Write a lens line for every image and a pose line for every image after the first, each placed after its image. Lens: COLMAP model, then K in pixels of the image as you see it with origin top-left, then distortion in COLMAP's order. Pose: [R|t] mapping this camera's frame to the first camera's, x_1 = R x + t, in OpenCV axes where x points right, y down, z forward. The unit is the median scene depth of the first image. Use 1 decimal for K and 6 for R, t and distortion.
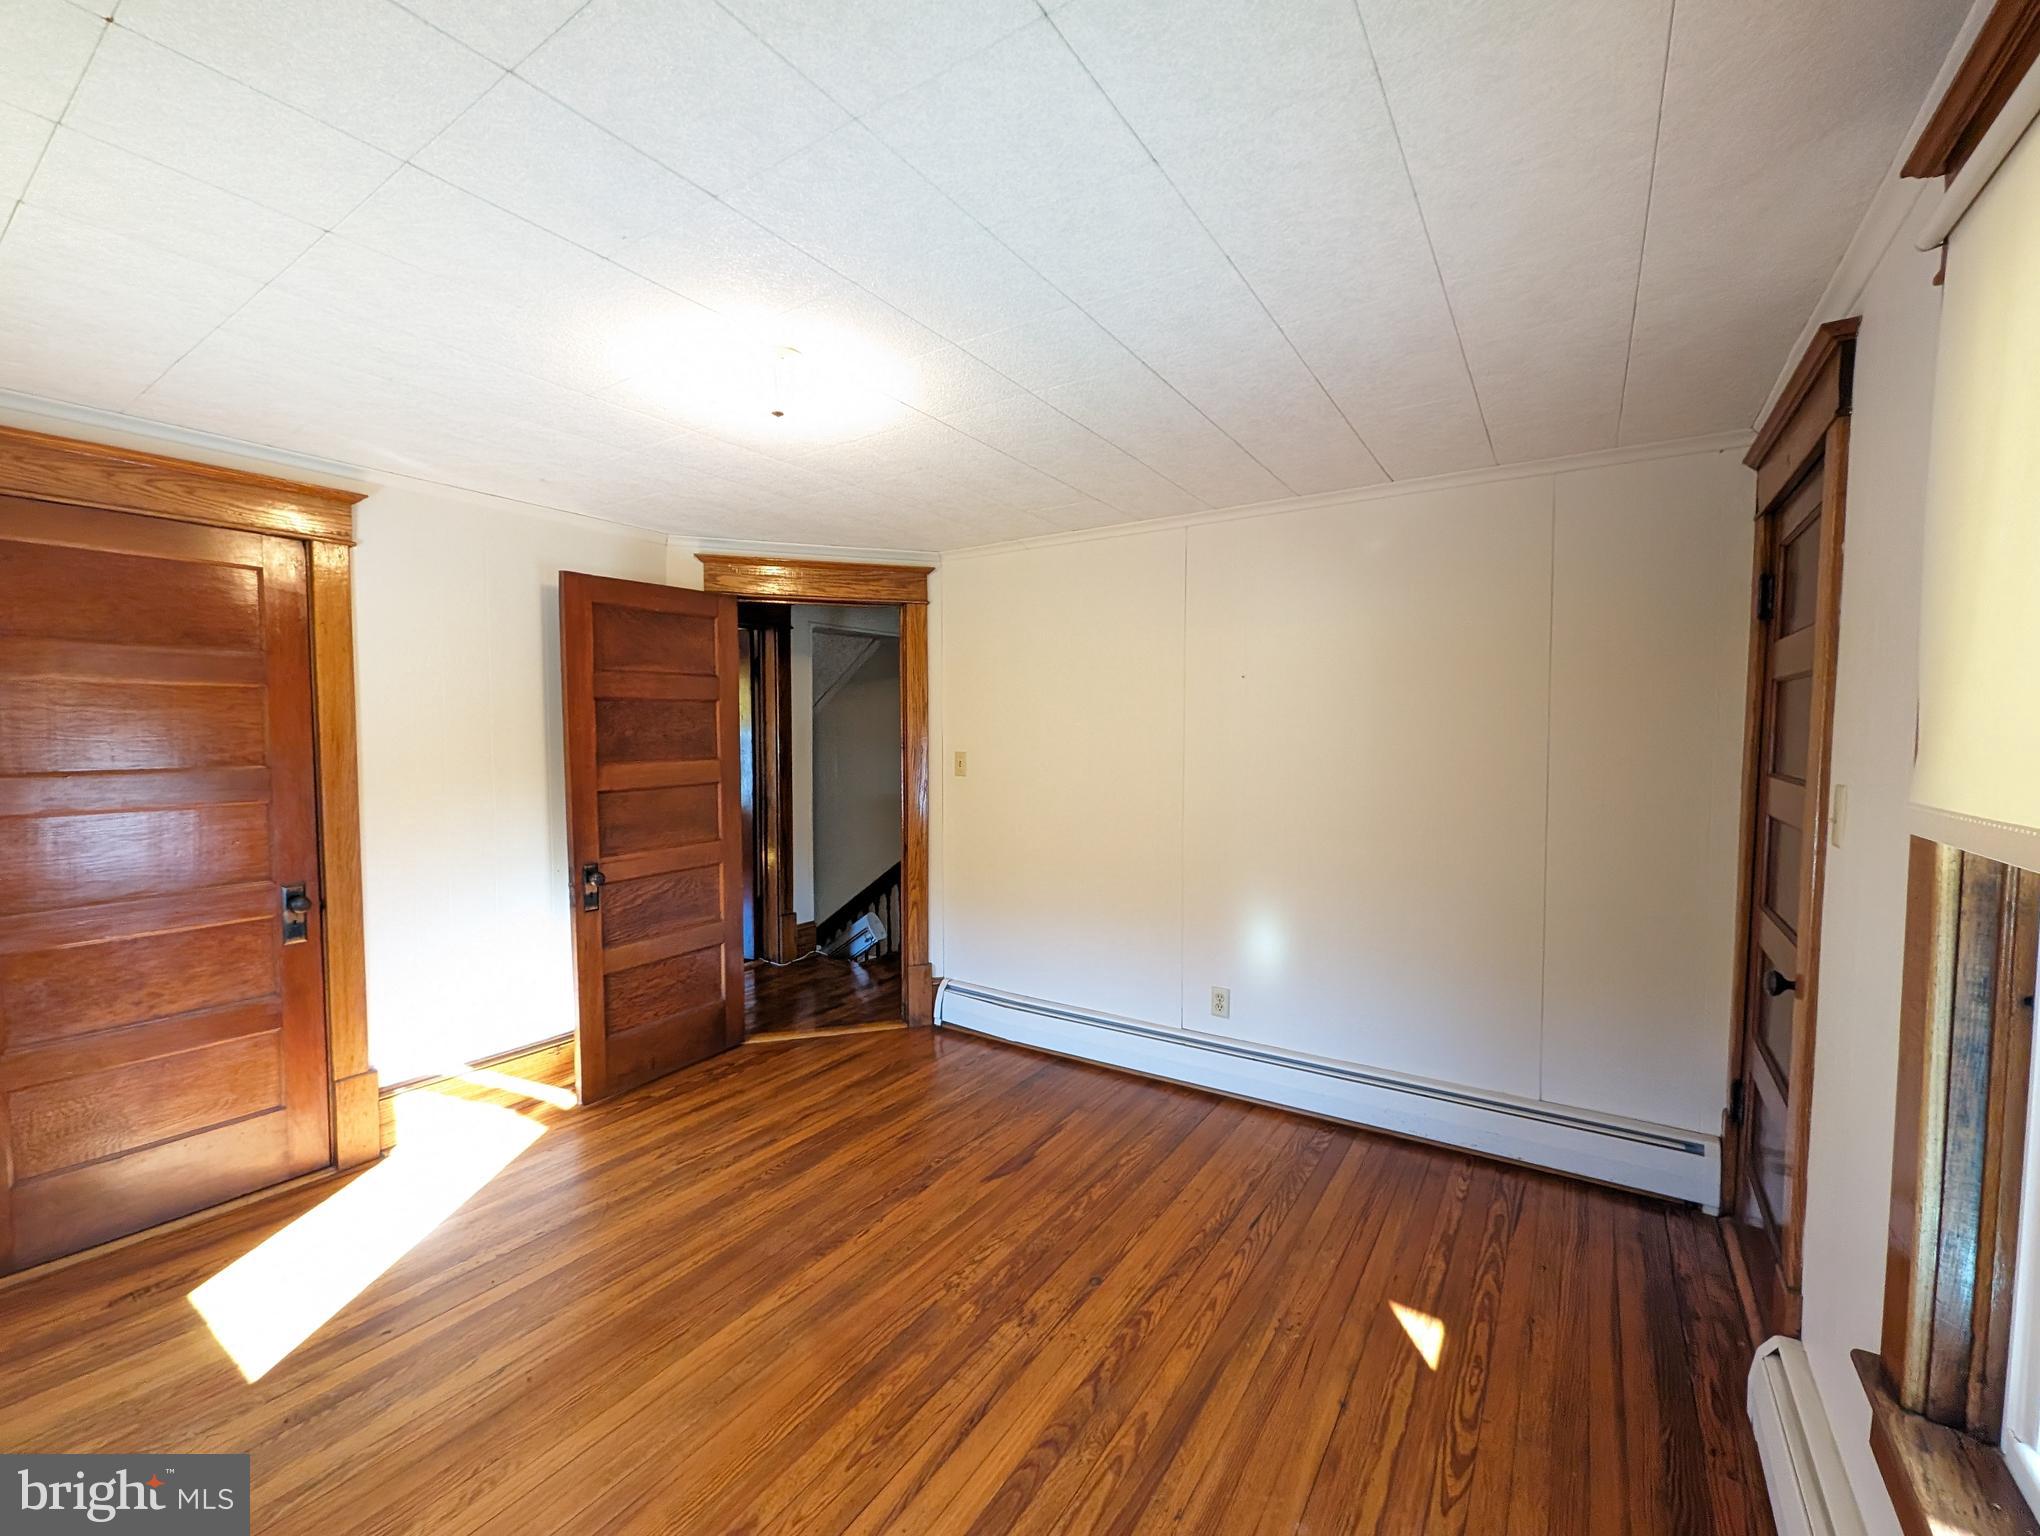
lens RADIAL K [[845.9, 0, 1018.2], [0, 845.9, 773.3], [0, 0, 1]] dist [0.002100, 0.000043]
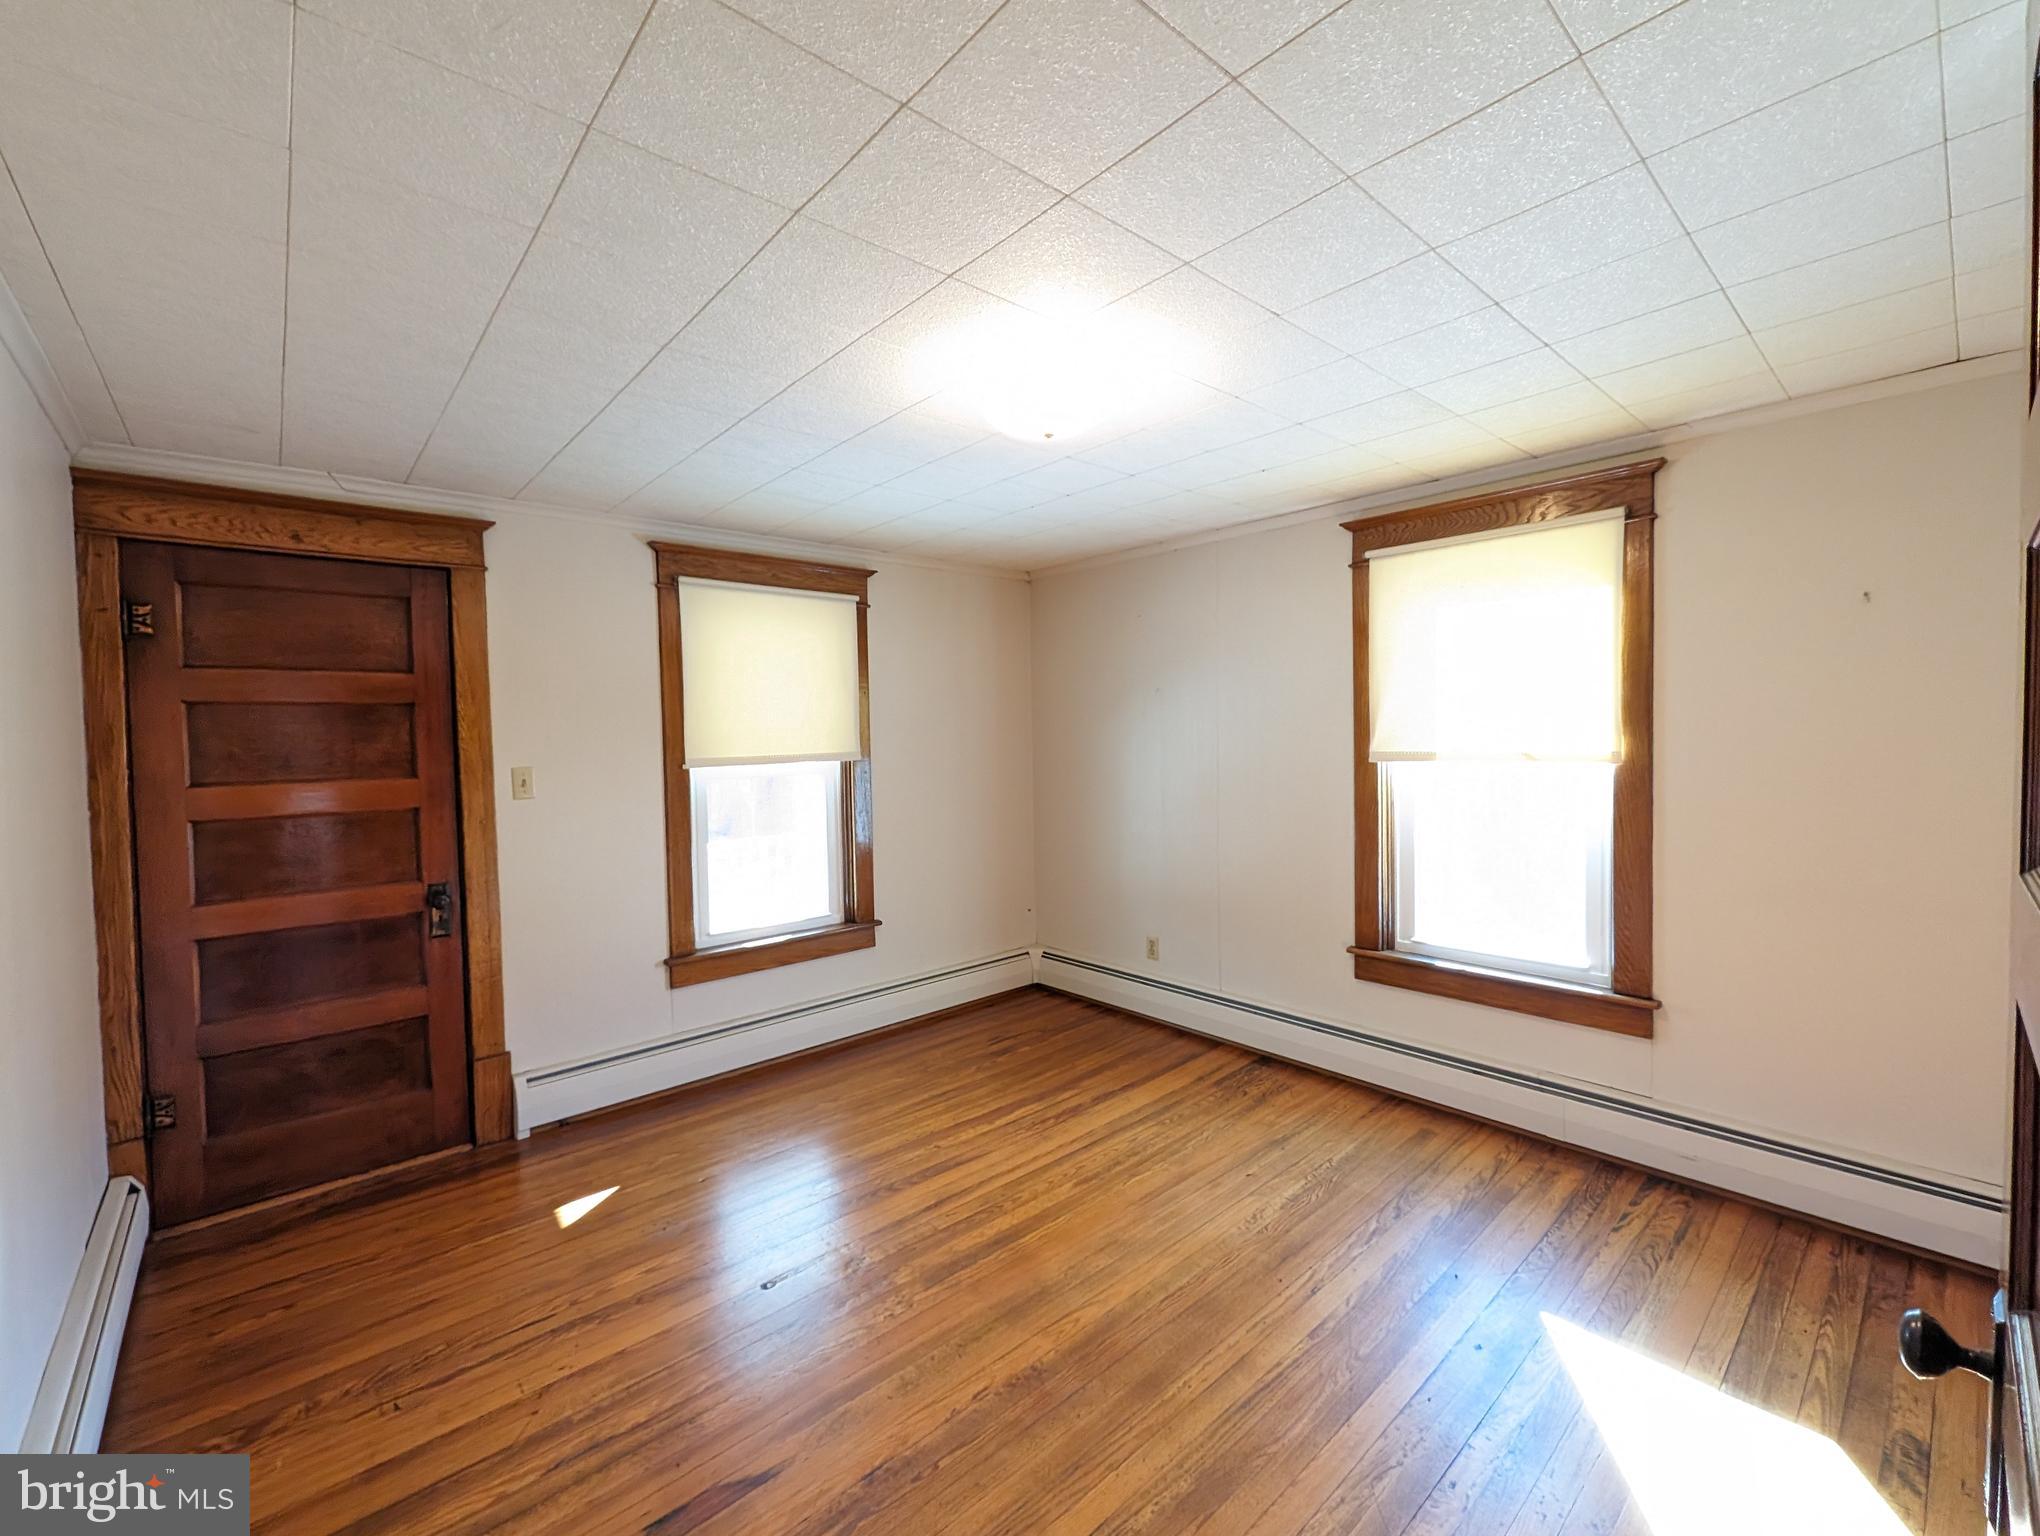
lens RADIAL K [[845.9, 0, 1032.7], [0, 845.9, 767.5], [0, 0, 1]] dist [0.002100, 0.000043]
pose [[-0.971980, 0.012783, 0.234714, -0.457049], [0.034291, 0.995549, 0.087782, -0.087168], [-0.232548, 0.093371, -0.968093, 1.851024]]
